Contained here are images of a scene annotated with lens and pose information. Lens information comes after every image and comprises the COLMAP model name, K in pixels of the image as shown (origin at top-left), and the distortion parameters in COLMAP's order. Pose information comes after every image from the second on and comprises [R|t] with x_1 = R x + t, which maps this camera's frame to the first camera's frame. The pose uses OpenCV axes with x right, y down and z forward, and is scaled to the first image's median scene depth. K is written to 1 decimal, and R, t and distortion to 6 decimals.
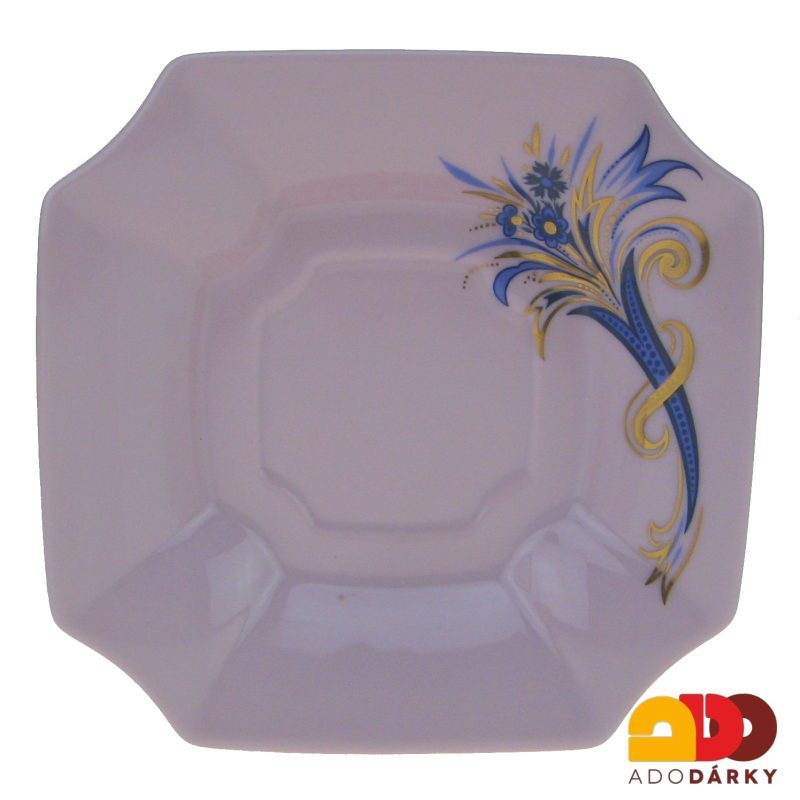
lens RADIAL K [[1658.8, 0, 399.7], [0, 1658.8, 400.0], [0, 0, 1]] dist [-0.079730, 0.000000]
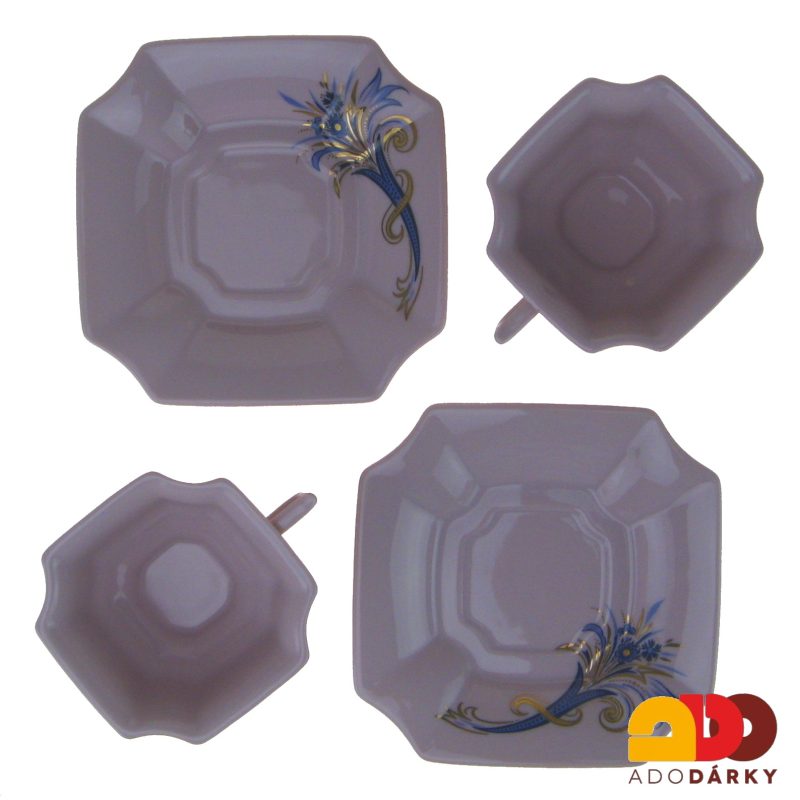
lens RADIAL K [[1658.8, 0, 400.2], [0, 1658.8, 400.1], [0, 0, 1]] dist [-0.079730, 0.000000]
pose [[0.998965, -0.034529, -0.029616, 0.209855], [0.029447, 0.987071, -0.157559, 0.520639], [0.034673, 0.156523, 0.987065, -0.869149]]
